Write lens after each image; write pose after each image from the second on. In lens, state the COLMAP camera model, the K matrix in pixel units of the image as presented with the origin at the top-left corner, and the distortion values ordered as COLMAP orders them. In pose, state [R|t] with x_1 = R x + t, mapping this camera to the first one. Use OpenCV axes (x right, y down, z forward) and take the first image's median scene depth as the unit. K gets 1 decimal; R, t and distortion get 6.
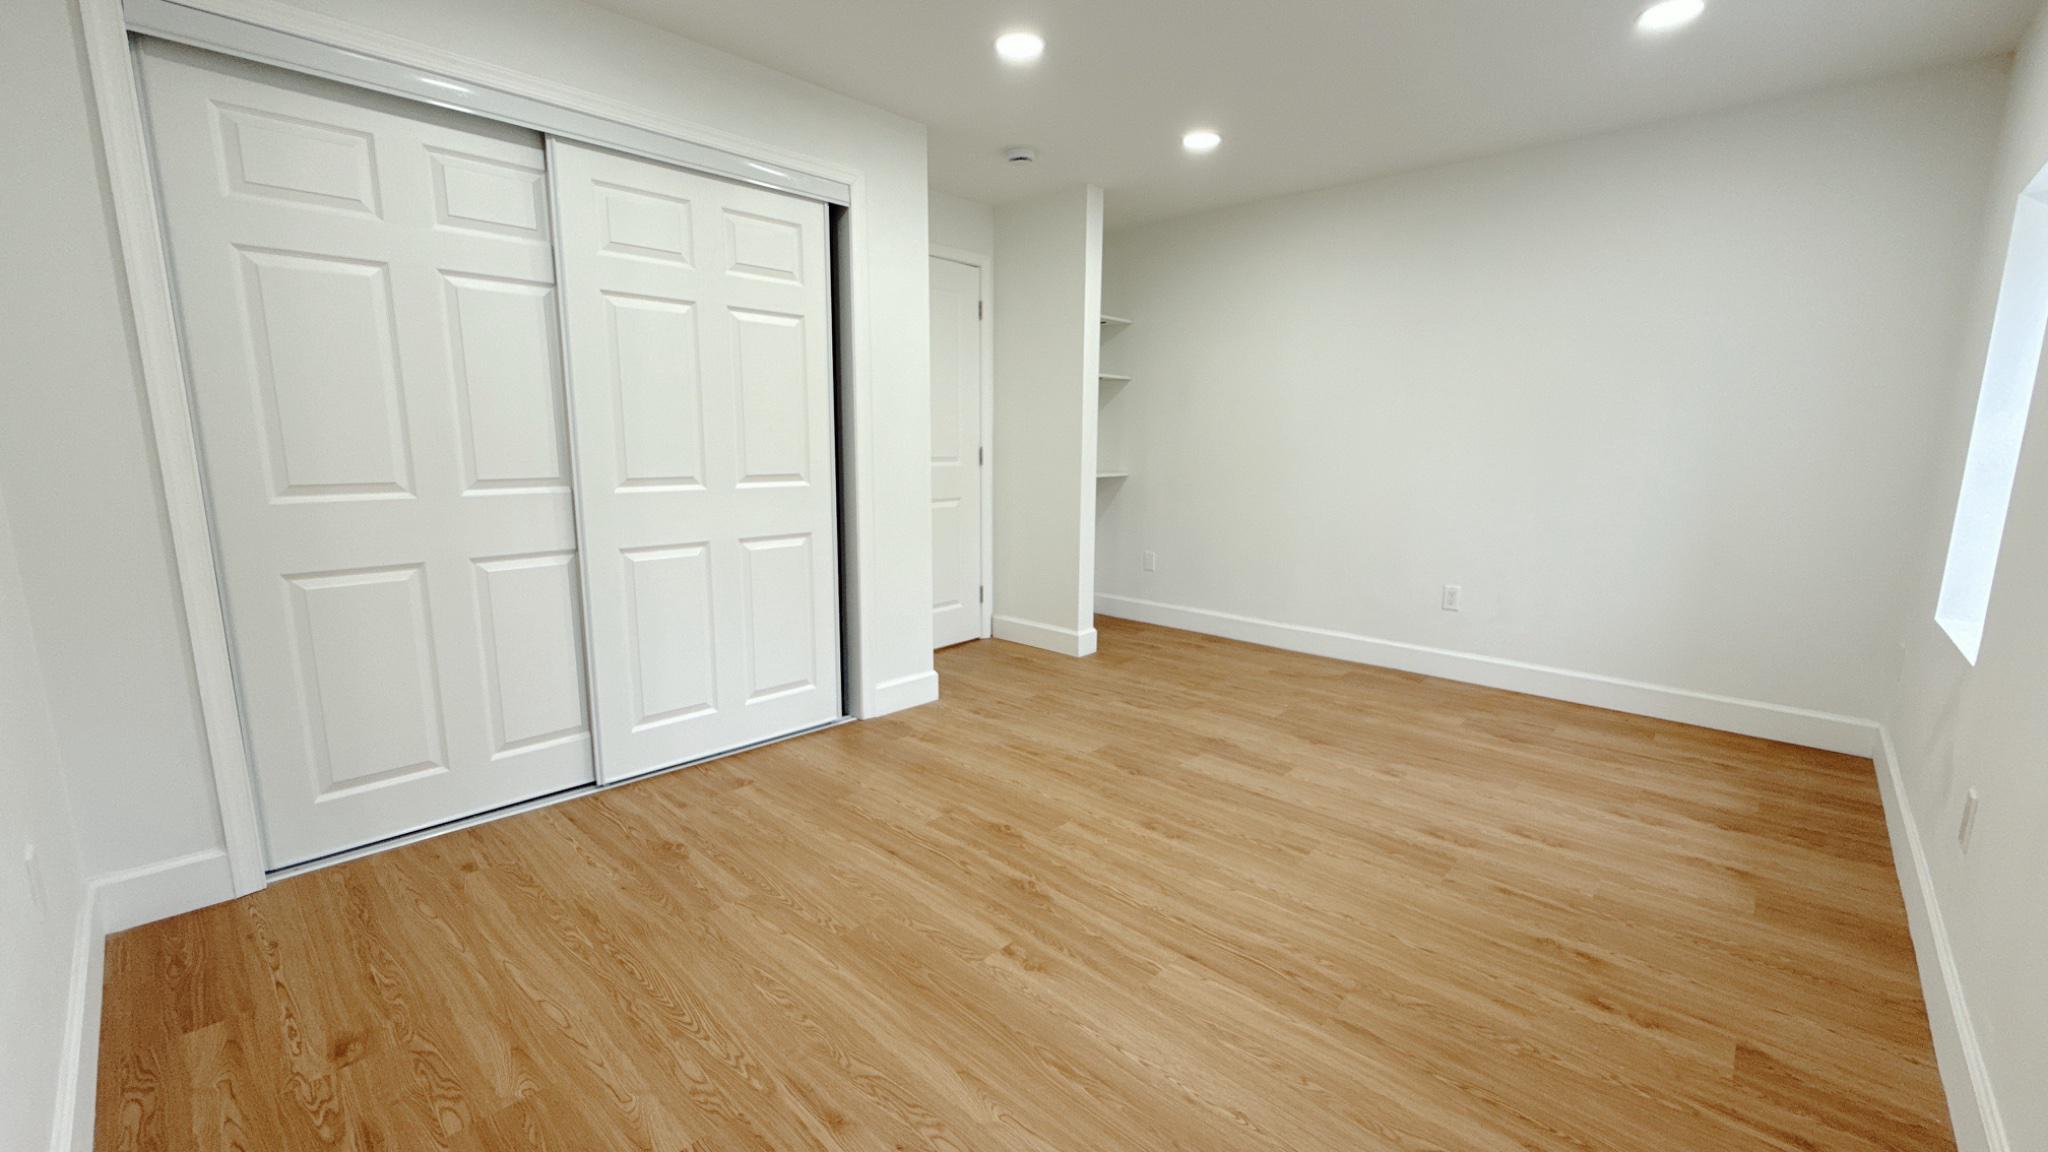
lens RADIAL K [[814.7, 0, 1024.3], [0, 814.7, 574.6], [0, 0, 1]] dist [0.002632, 0.000652]
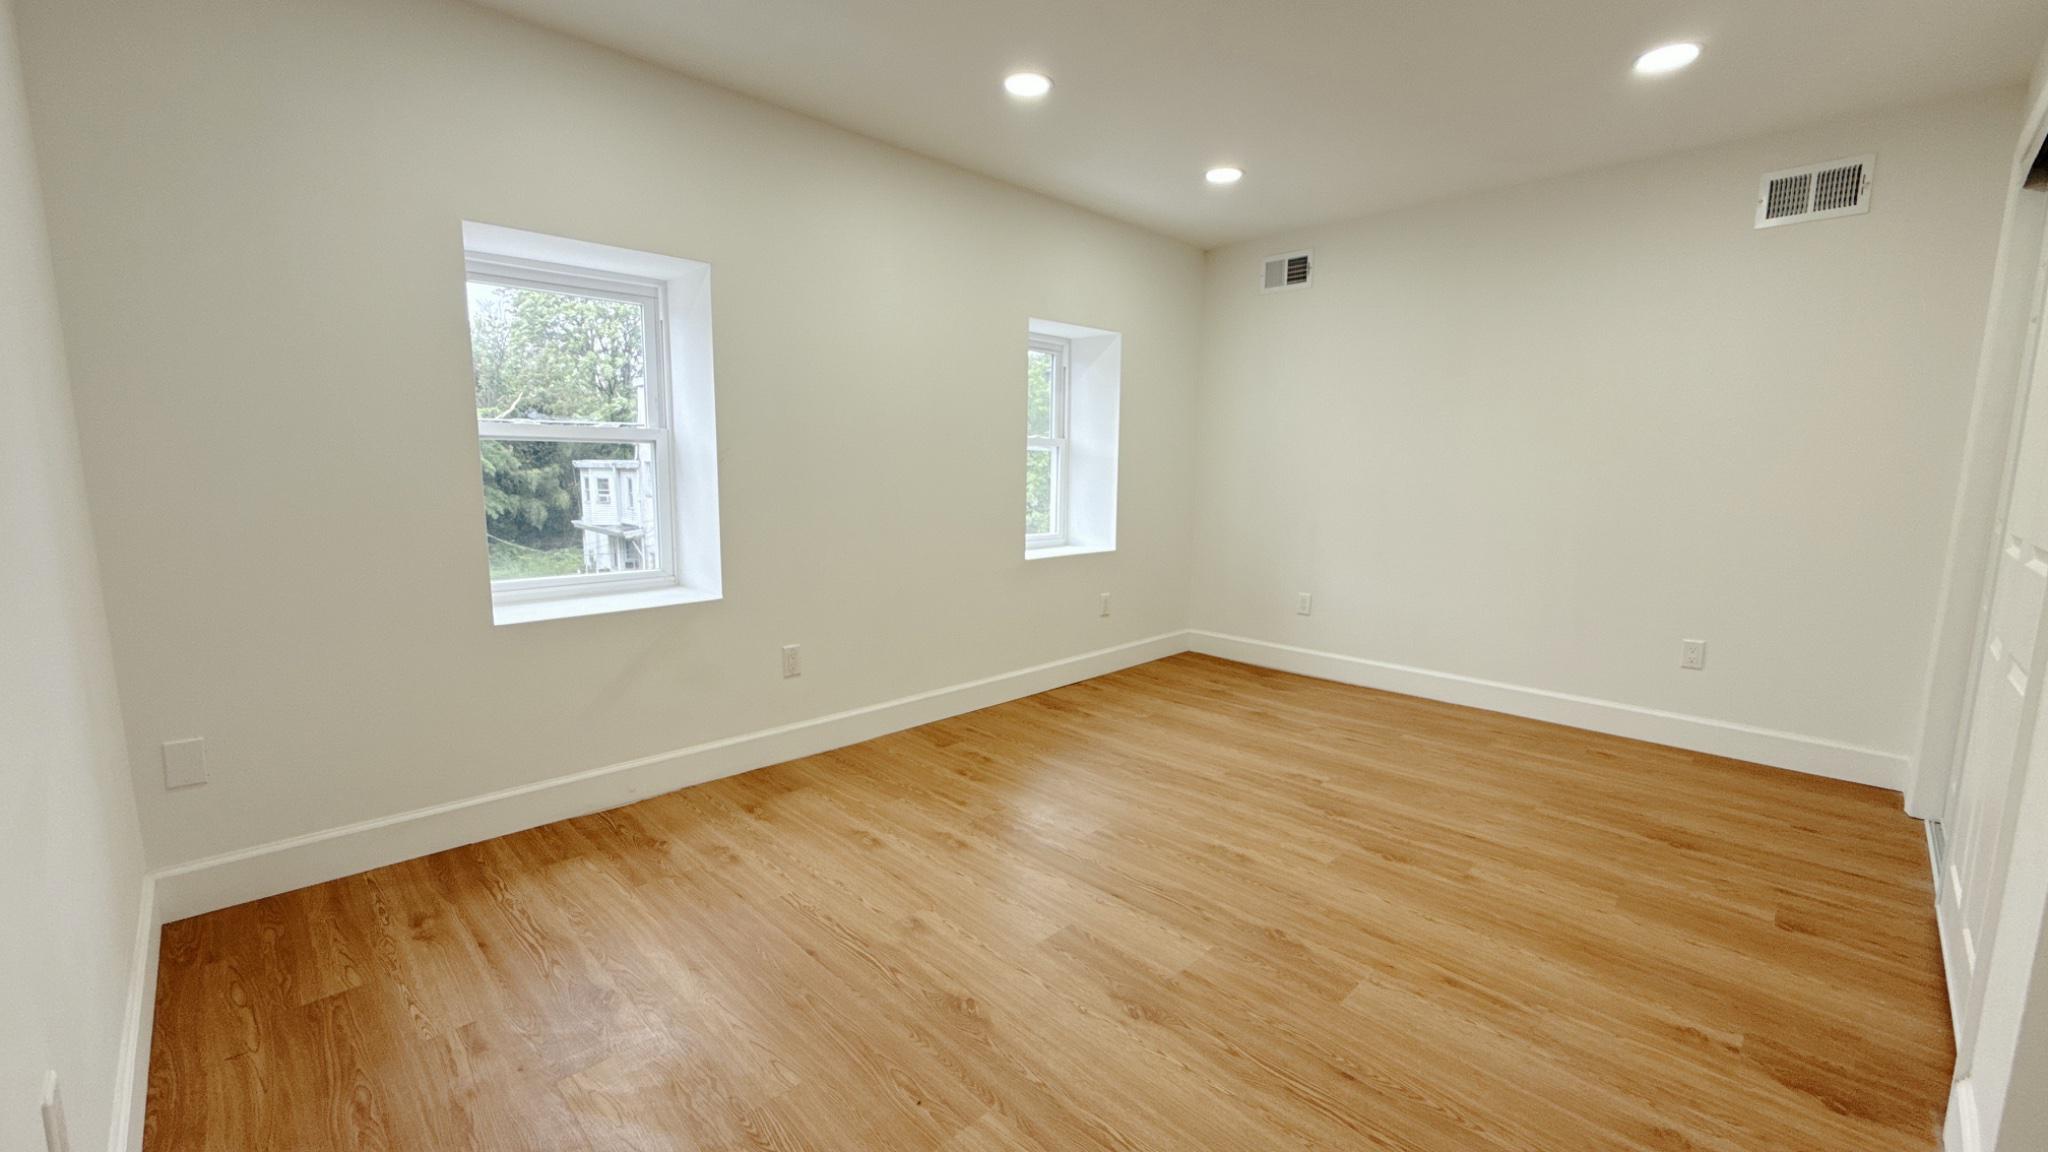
lens RADIAL K [[814.7, 0, 1024.3], [0, 814.7, 574.6], [0, 0, 1]] dist [0.002632, 0.000652]
pose [[-0.999105, -0.025279, 0.033928, 0.407770], [-0.013861, 0.953204, 0.302011, -0.322487], [-0.039975, 0.301270, -0.952701, 1.916212]]
